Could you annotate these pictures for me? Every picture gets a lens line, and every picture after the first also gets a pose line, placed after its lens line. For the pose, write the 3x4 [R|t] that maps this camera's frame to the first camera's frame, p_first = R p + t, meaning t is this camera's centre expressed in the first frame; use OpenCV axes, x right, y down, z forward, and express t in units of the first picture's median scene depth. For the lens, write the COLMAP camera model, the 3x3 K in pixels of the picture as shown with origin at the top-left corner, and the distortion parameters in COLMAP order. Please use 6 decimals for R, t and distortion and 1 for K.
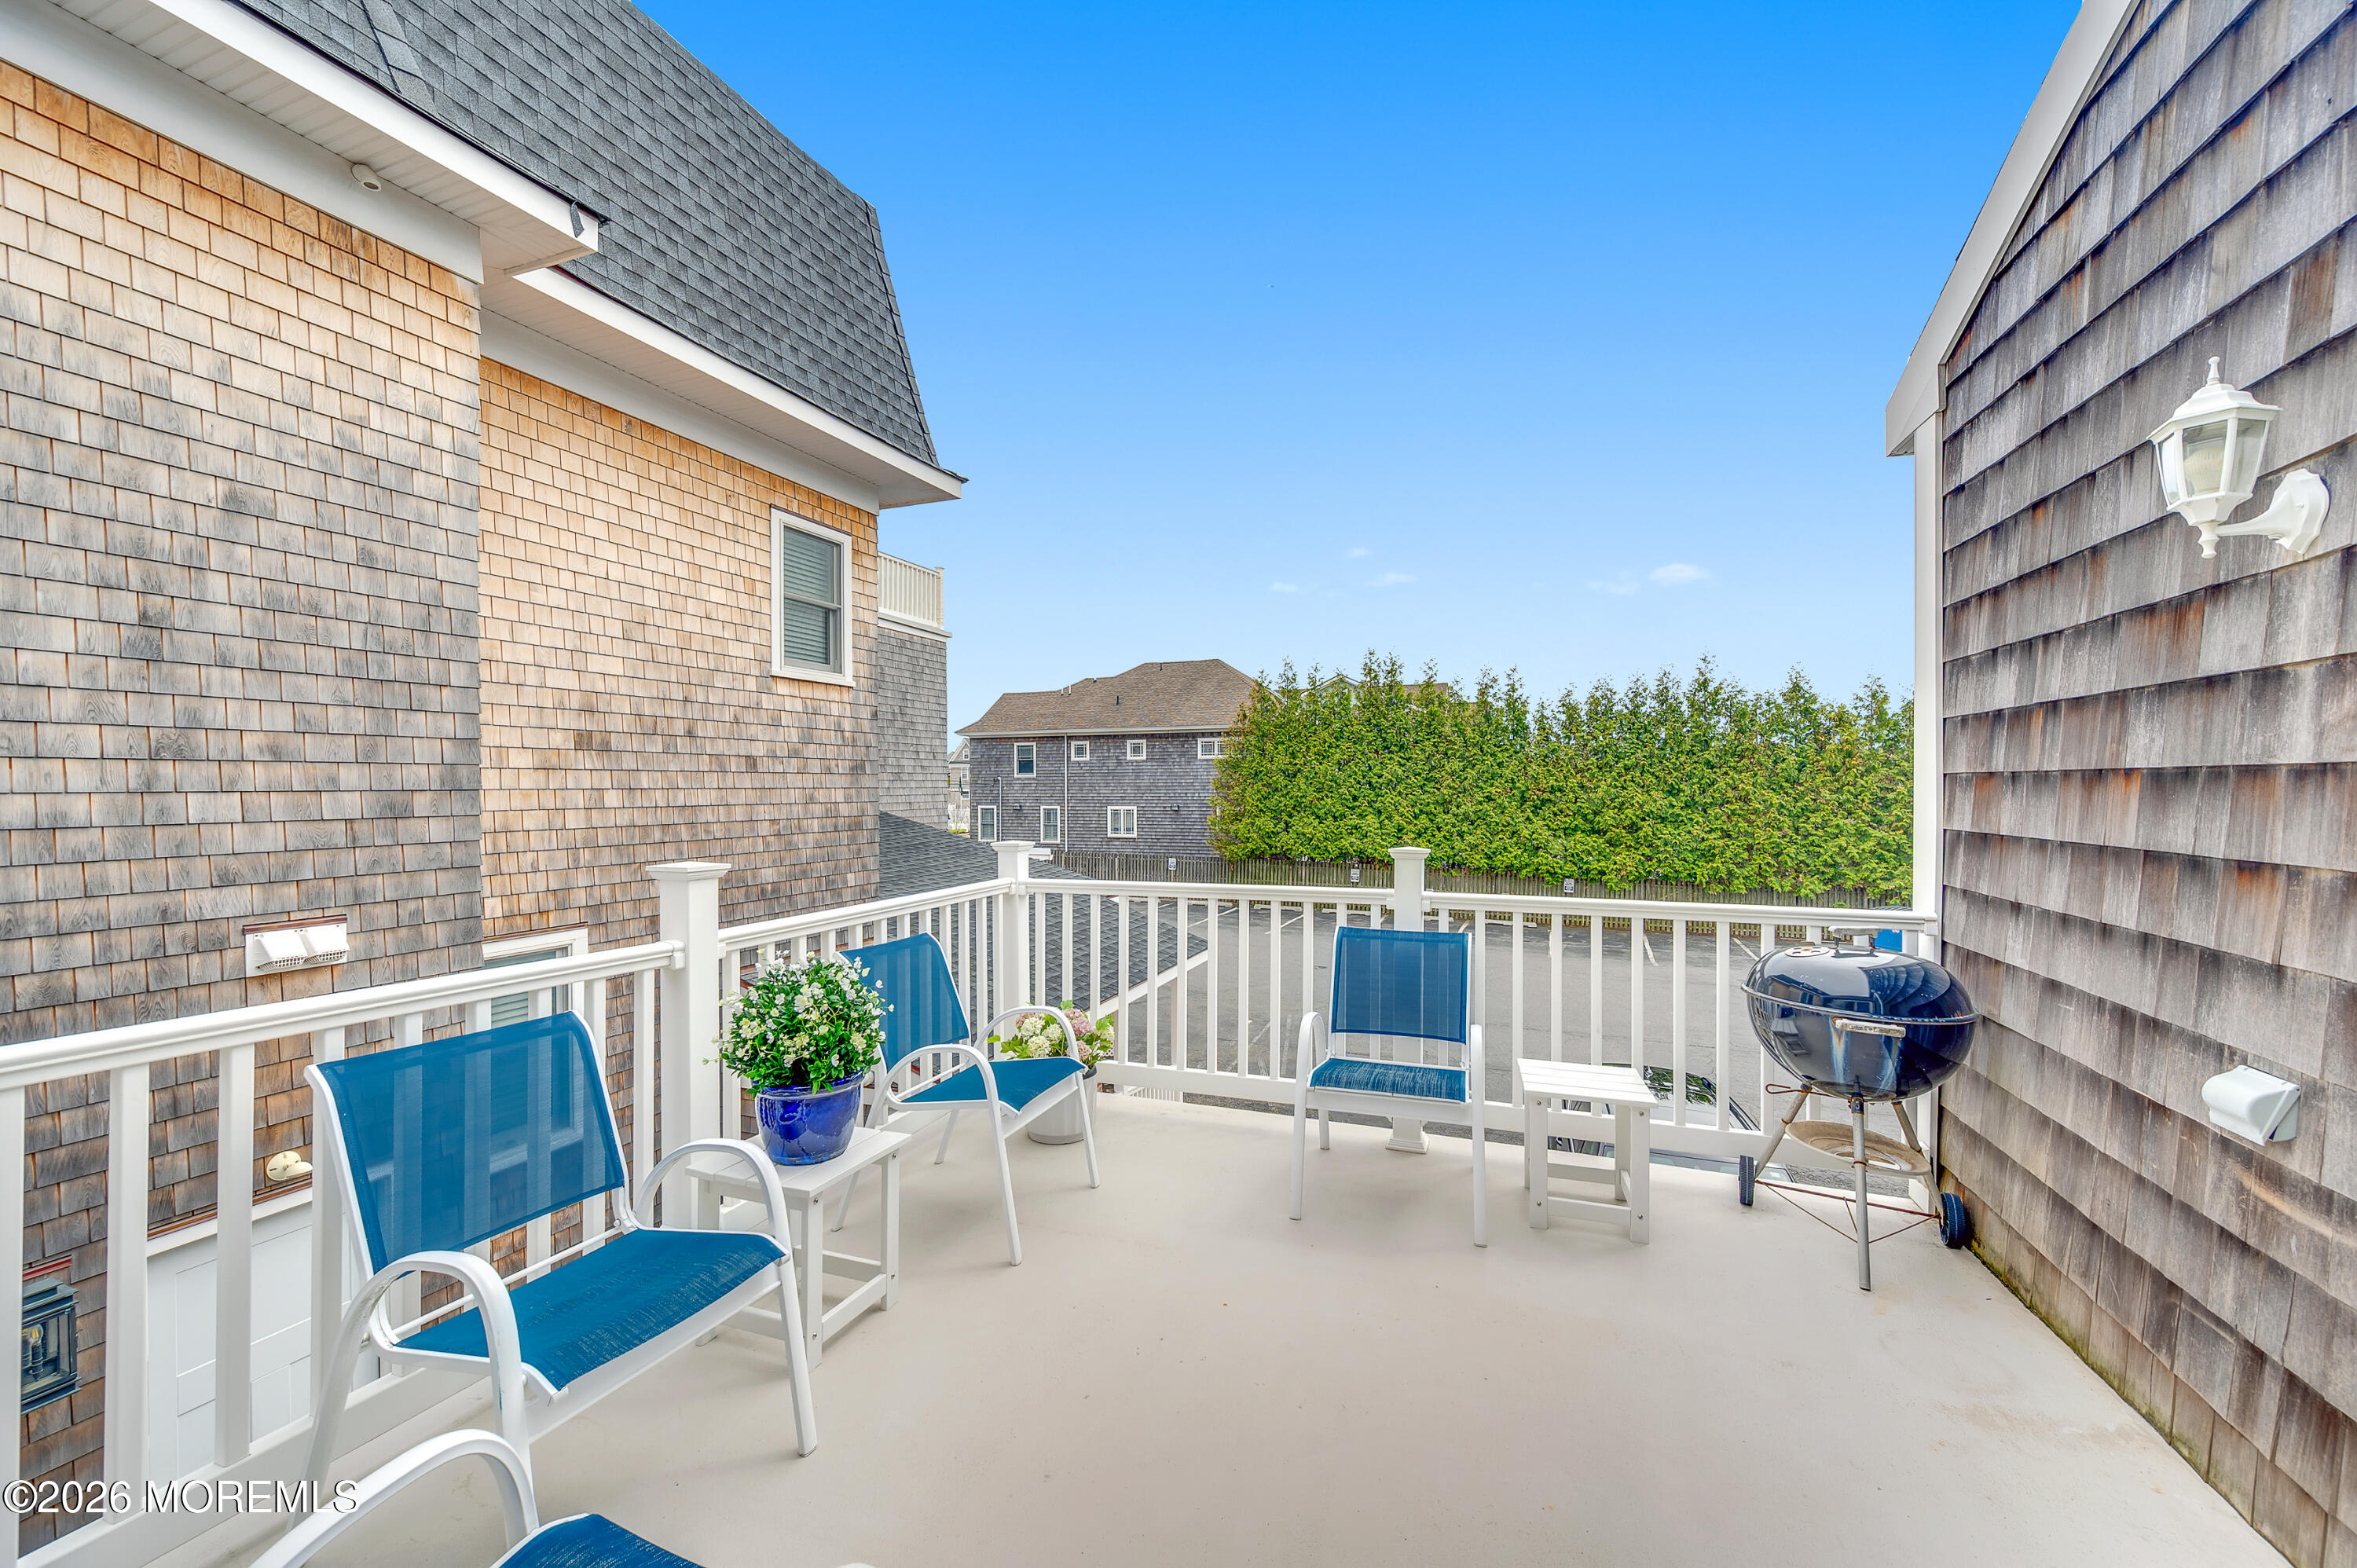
lens RADIAL K [[912.2, 0, 1178.5], [0, 912.2, 784.0], [0, 0, 1]] dist [-0.003502, -0.000191]
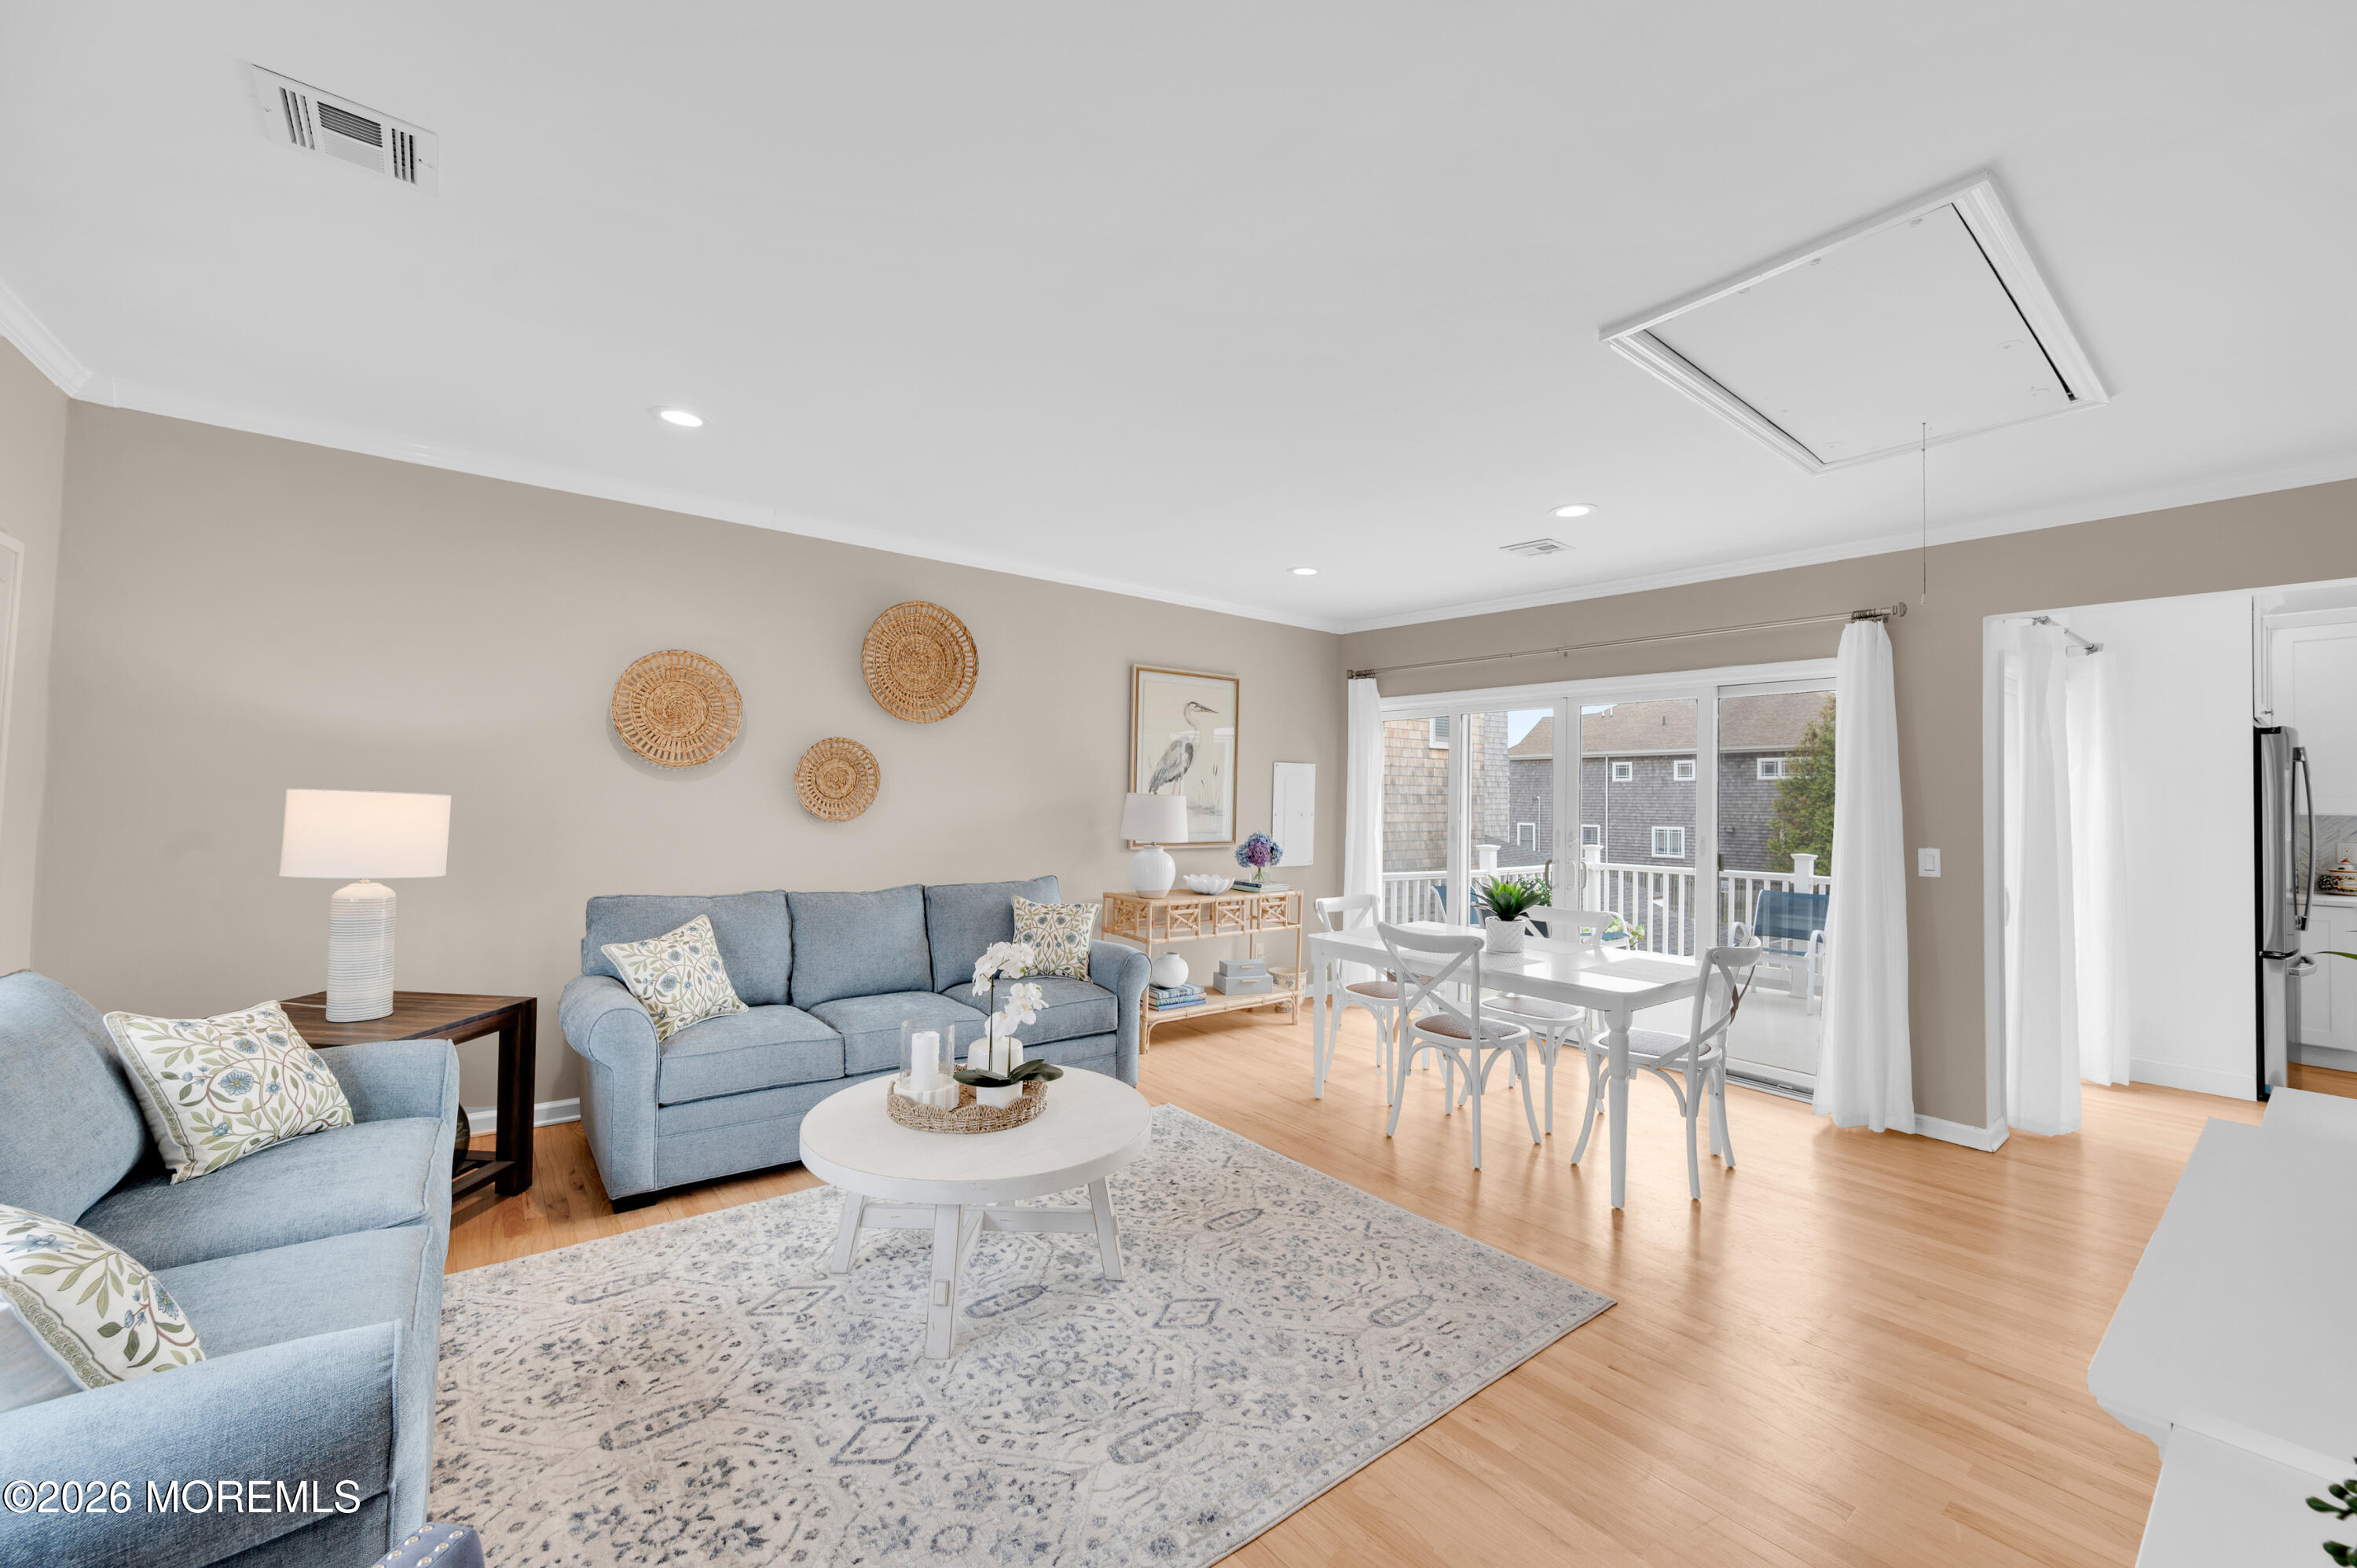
lens RADIAL K [[912.2, 0, 1178.5], [0, 912.2, 784.0], [0, 0, 1]] dist [-0.003502, -0.000191]
pose [[0.847705, 0.002154, -0.530463, 0.066071], [-0.010383, 0.999868, -0.012533, -0.022148], [0.530366, 0.016132, 0.847615, -0.680525]]
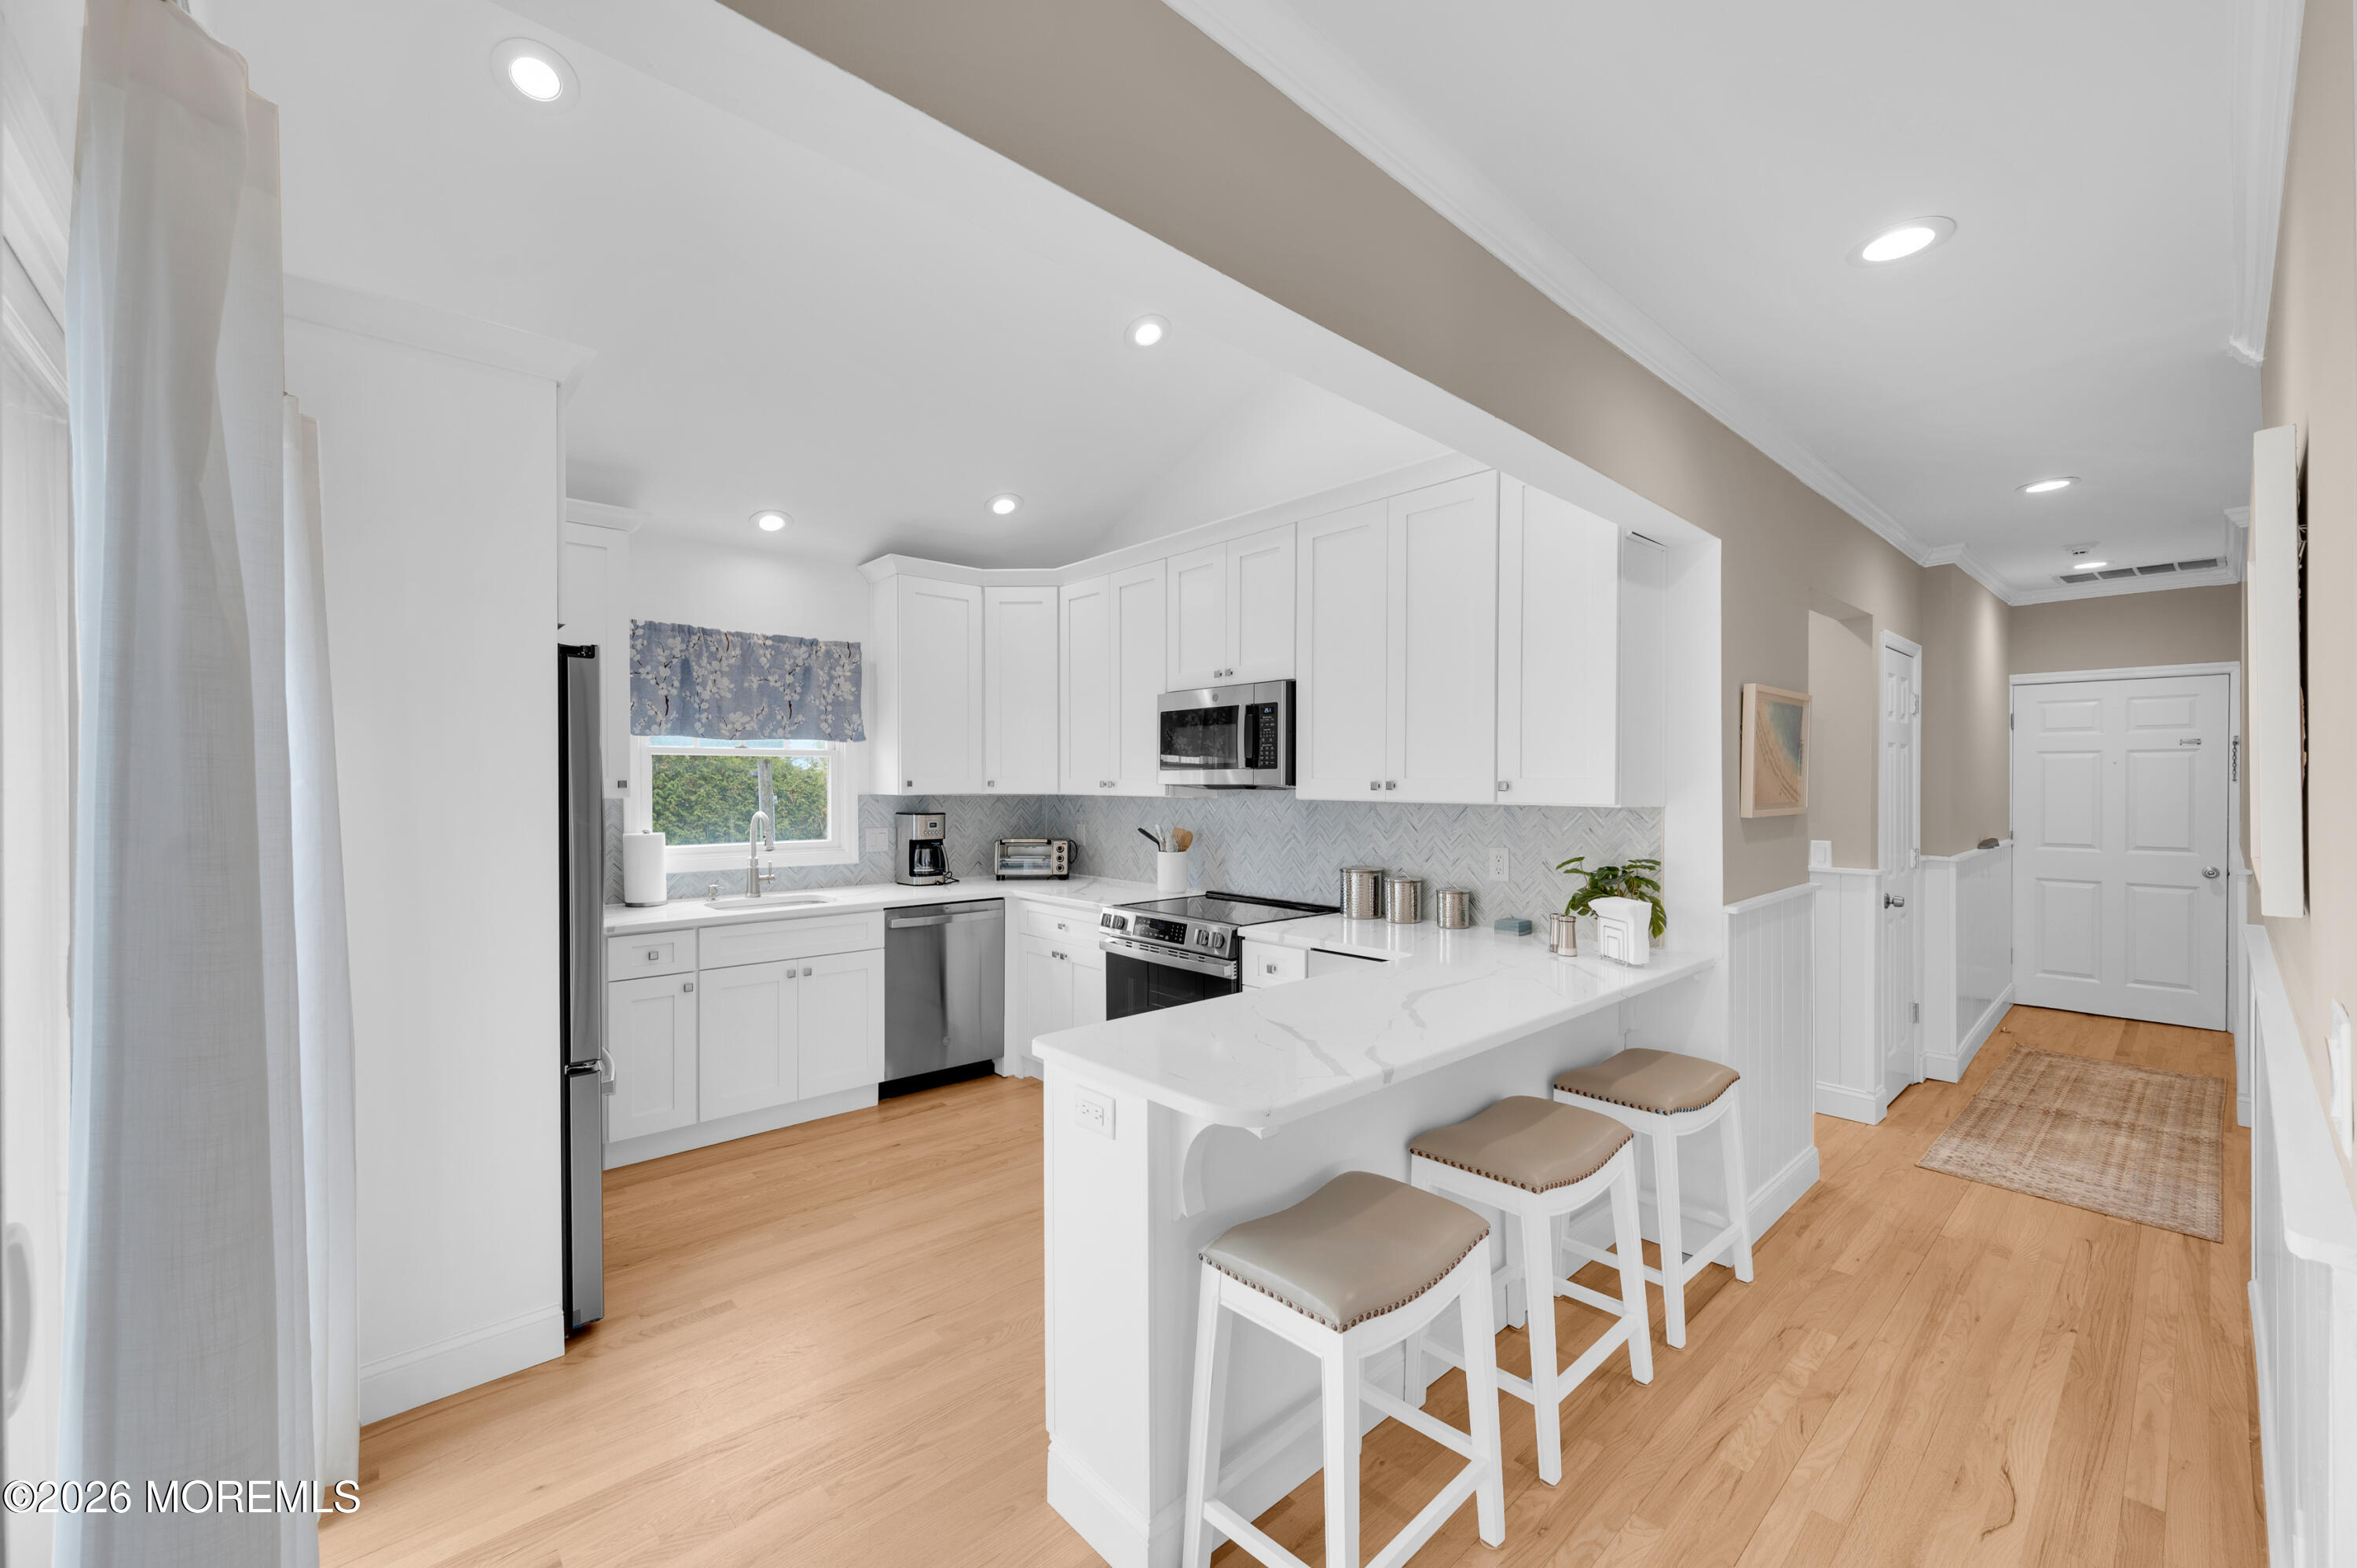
lens RADIAL K [[934.5, 0, 1166.6], [0, 934.5, 781.2], [0, 0, 1]] dist [-0.001361, -0.000024]
pose [[0.469903, 0.003252, 0.882712, 0.153314], [-0.002932, 0.999993, -0.002123, -0.025987], [-0.882713, -0.001590, 0.469909, -0.184598]]
